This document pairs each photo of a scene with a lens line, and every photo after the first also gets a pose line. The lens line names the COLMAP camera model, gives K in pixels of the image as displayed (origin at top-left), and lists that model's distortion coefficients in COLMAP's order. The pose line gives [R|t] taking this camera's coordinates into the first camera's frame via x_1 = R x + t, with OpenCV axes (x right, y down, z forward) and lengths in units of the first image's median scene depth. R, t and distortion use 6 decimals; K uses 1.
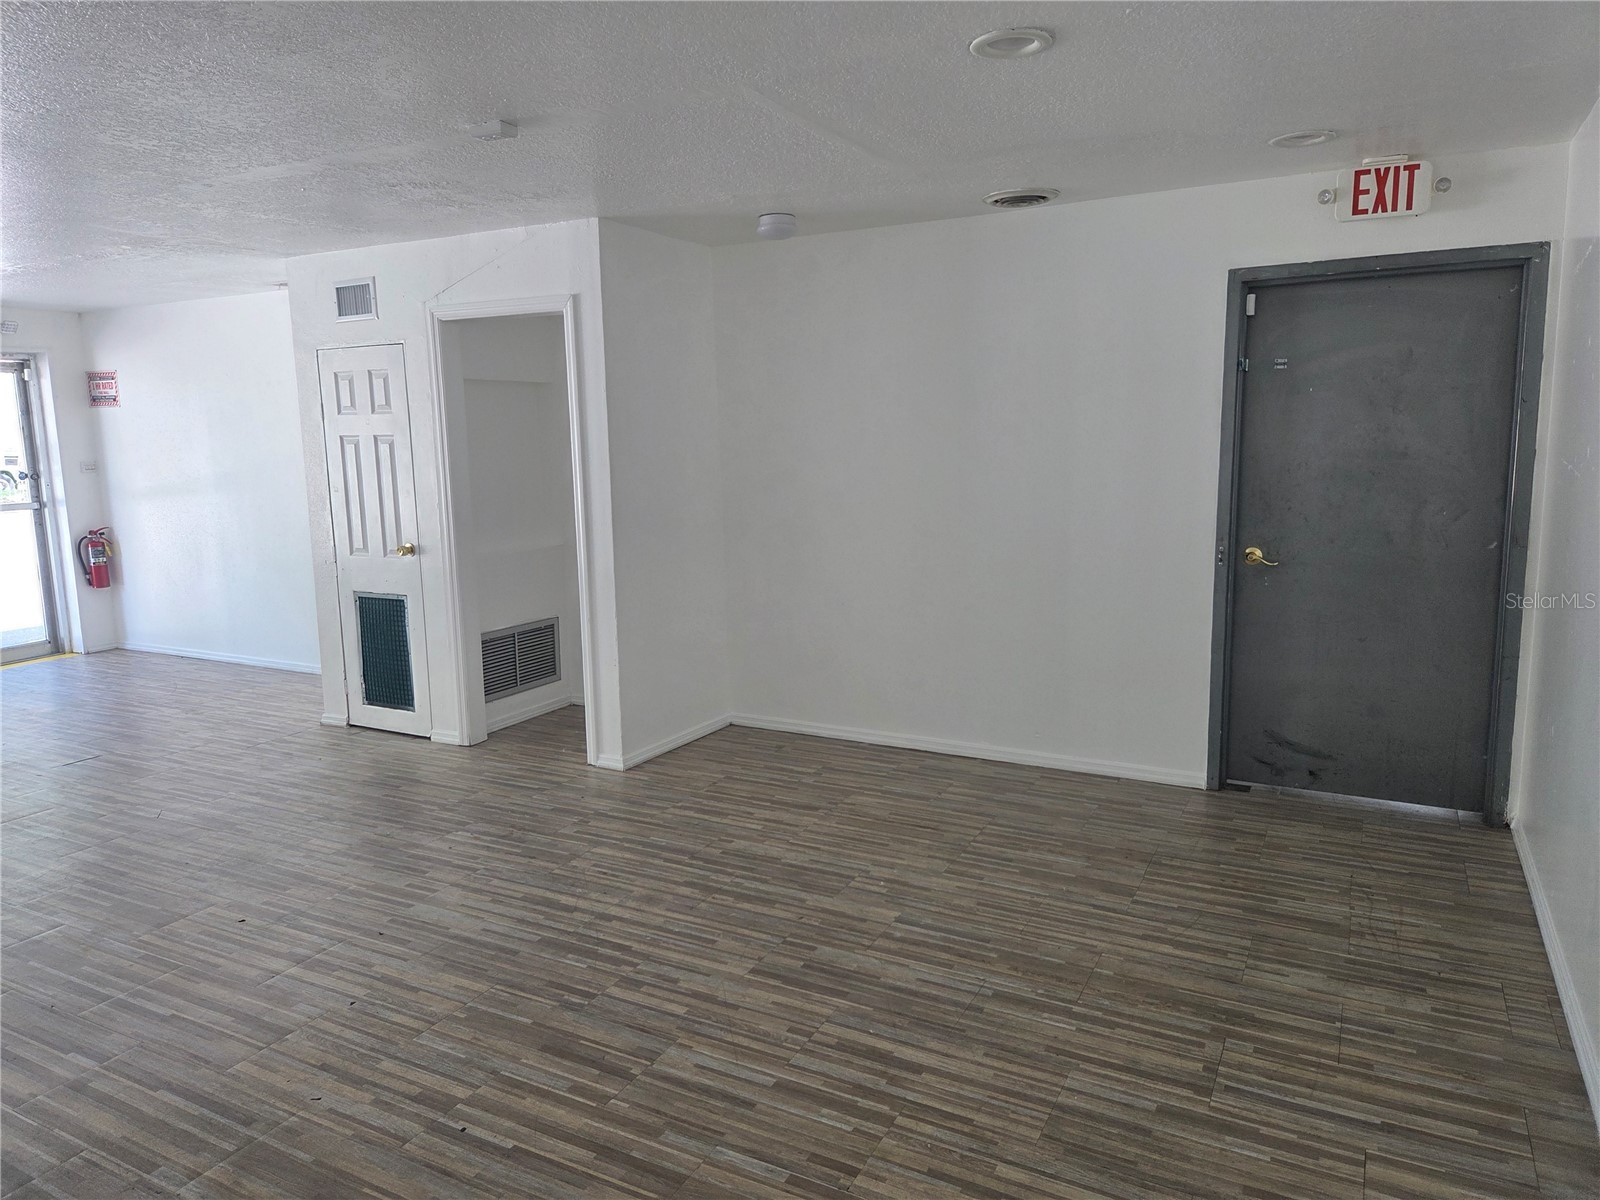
lens RADIAL K [[1085.2, 0, 797.5], [0, 1085.2, 590.6], [0, 0, 1]] dist [0.082386, -0.066996]
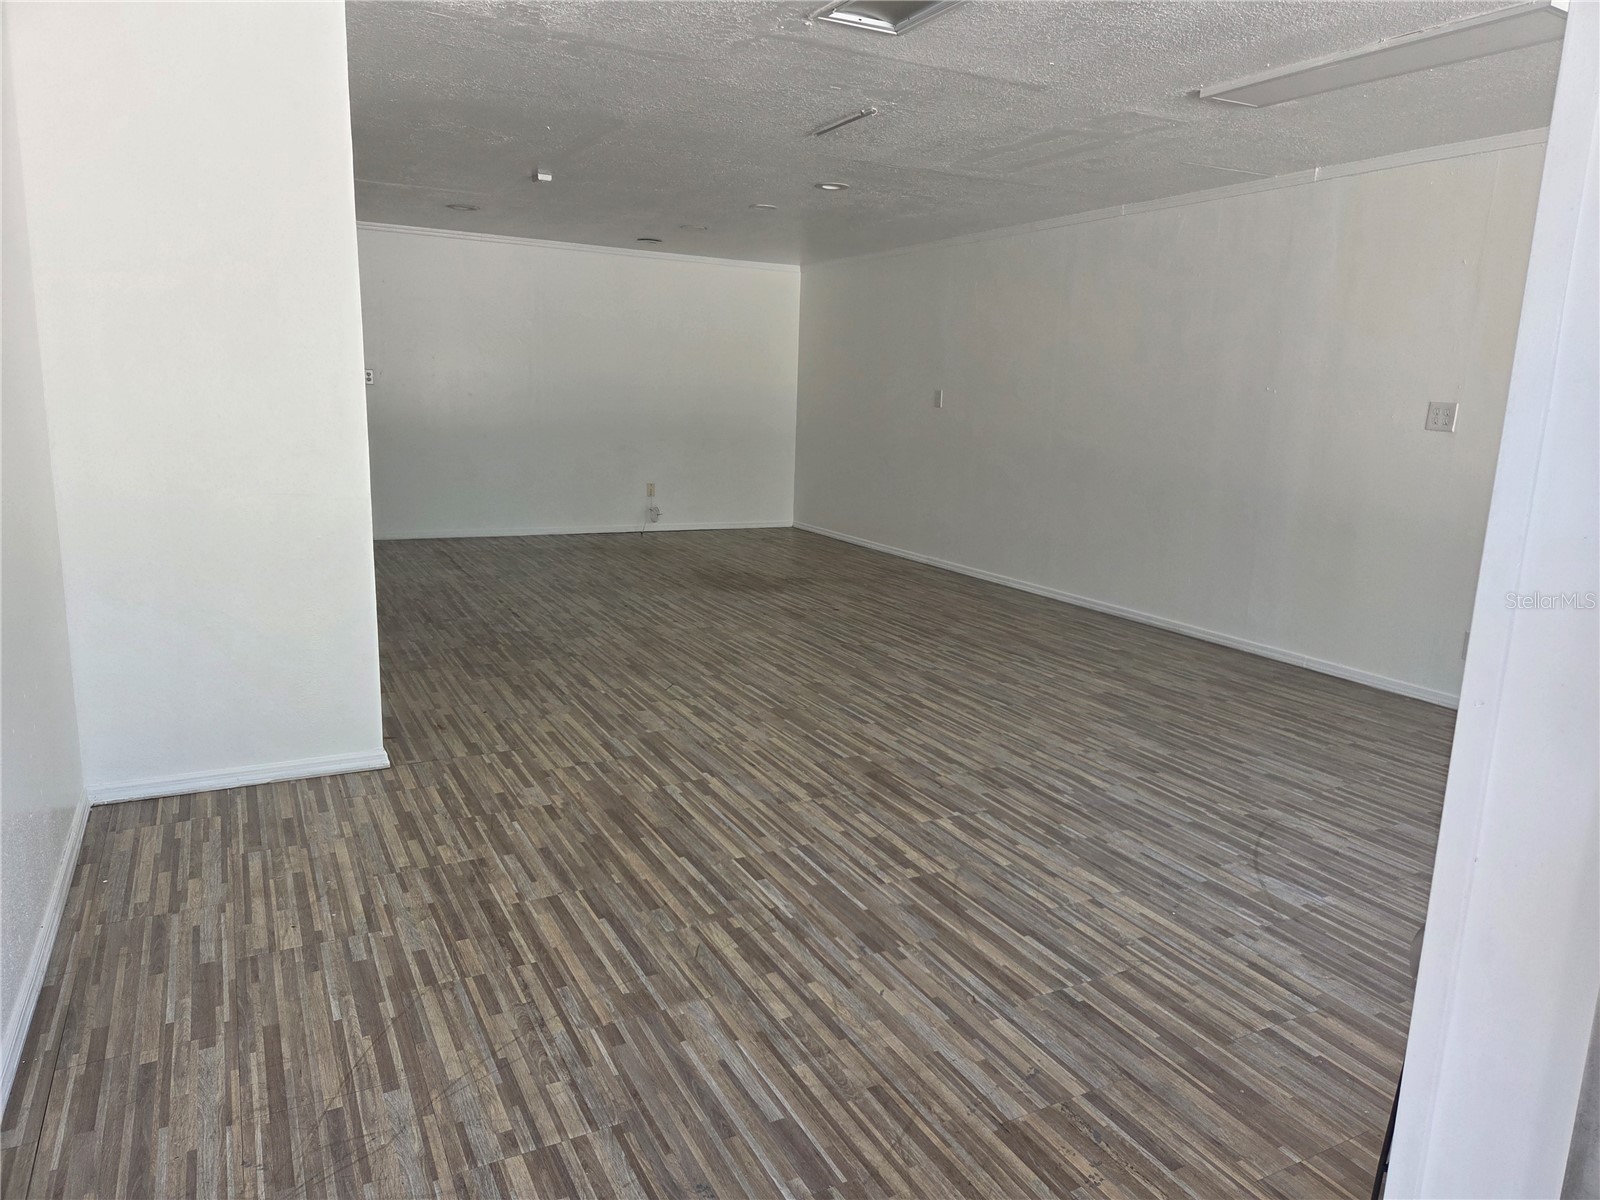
lens RADIAL K [[1064.0, 0, 806.3], [0, 1064.0, 598.0], [0, 0, 1]] dist [0.069019, -0.056975]
pose [[-0.834803, -0.112294, 0.538975, -1.322894], [0.068040, 0.950429, 0.303405, -0.197964], [-0.546328, 0.289956, -0.785781, 1.839093]]
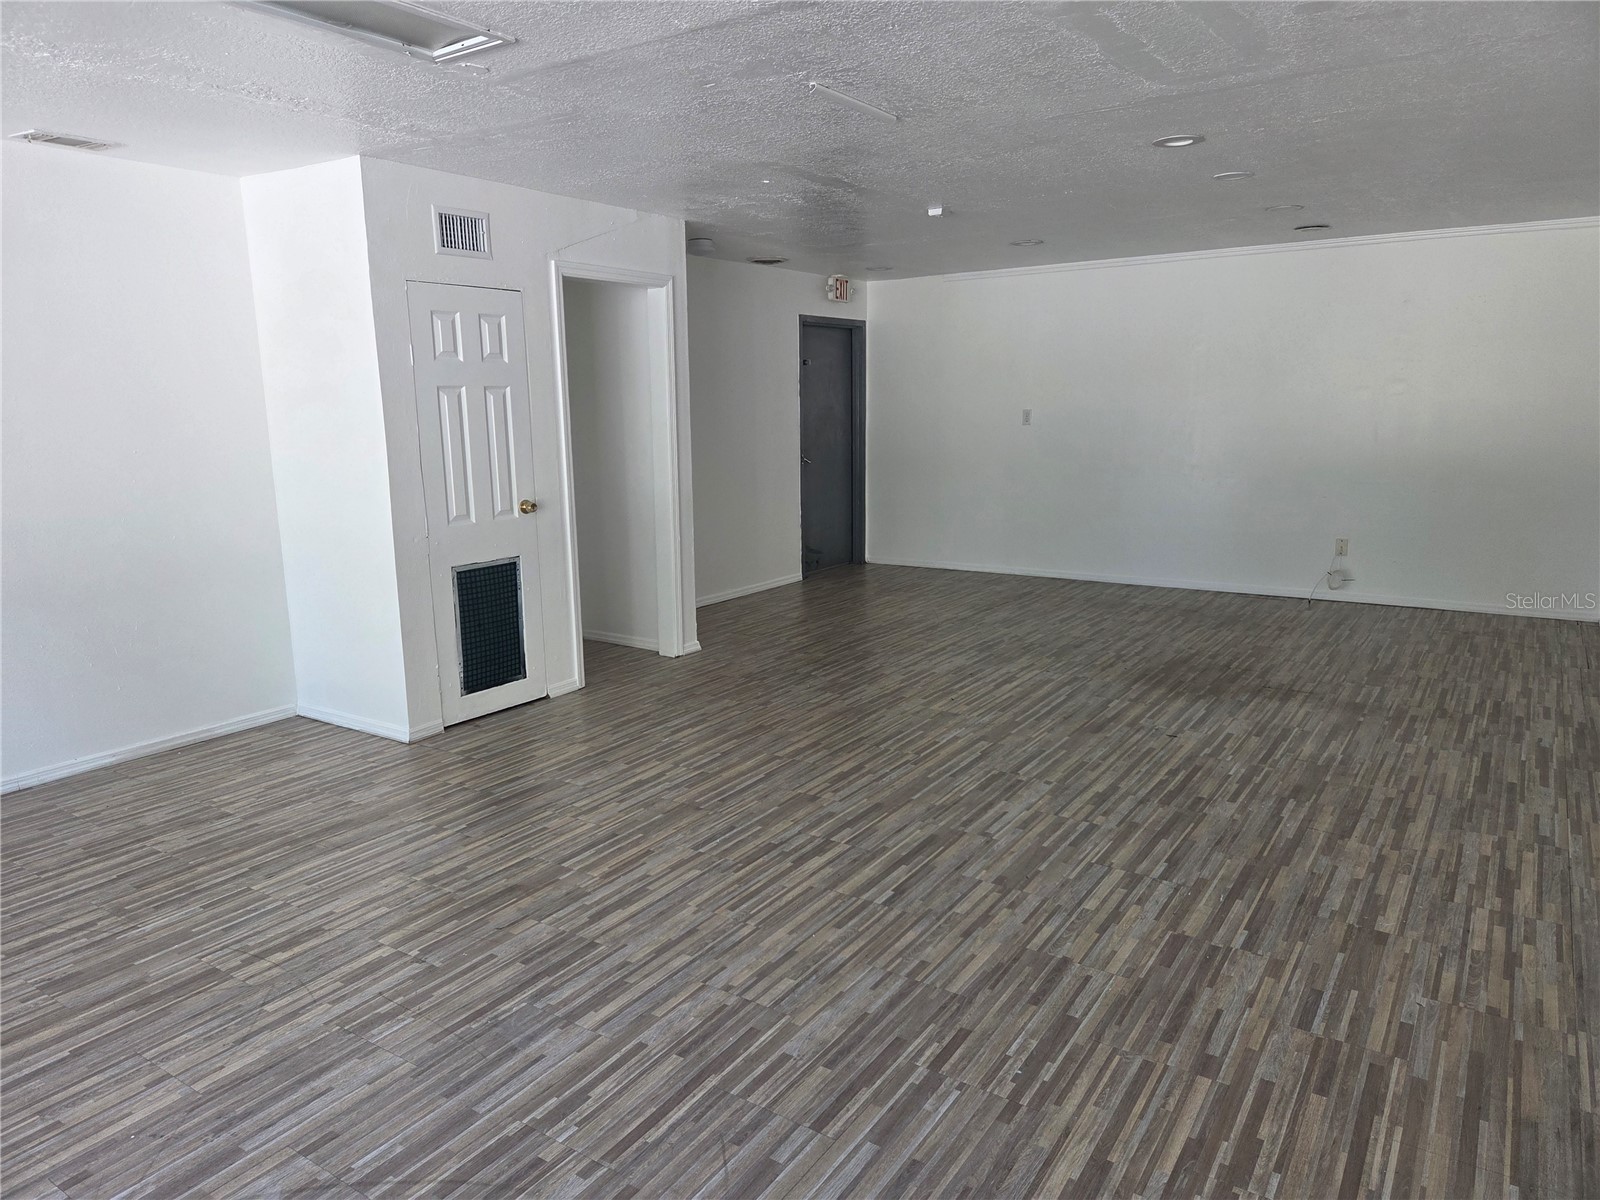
lens RADIAL K [[1064.0, 0, 806.3], [0, 1064.0, 598.0], [0, 0, 1]] dist [0.069019, -0.056975]
pose [[0.089643, -0.165574, 0.982115, -1.615888], [0.162675, 0.975277, 0.149573, -0.075367], [-0.982599, 0.146357, 0.114361, 0.839930]]
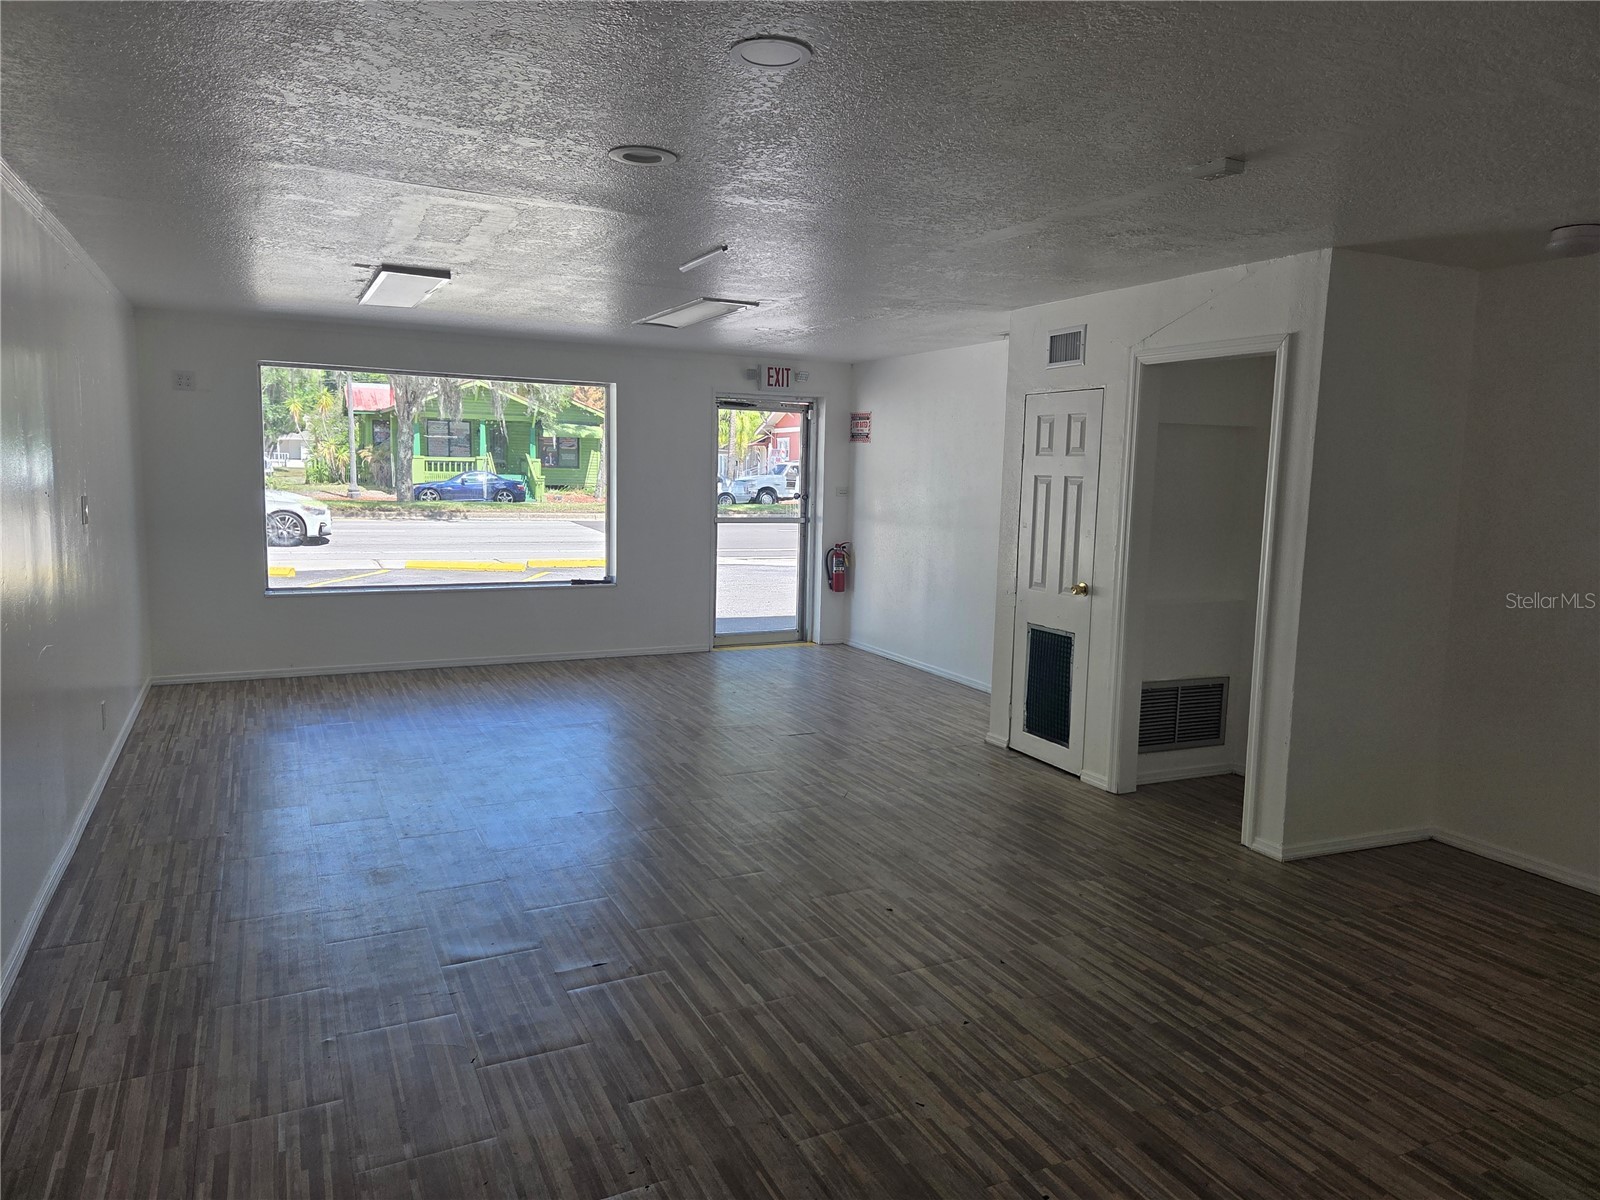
lens RADIAL K [[1085.2, 0, 797.5], [0, 1085.2, 590.6], [0, 0, 1]] dist [0.082386, -0.066996]
pose [[0.813463, 0.108795, -0.571350, 0.010255], [-0.128127, 0.991737, 0.006423, -0.010942], [0.567328, 0.067981, 0.820681, 0.024782]]
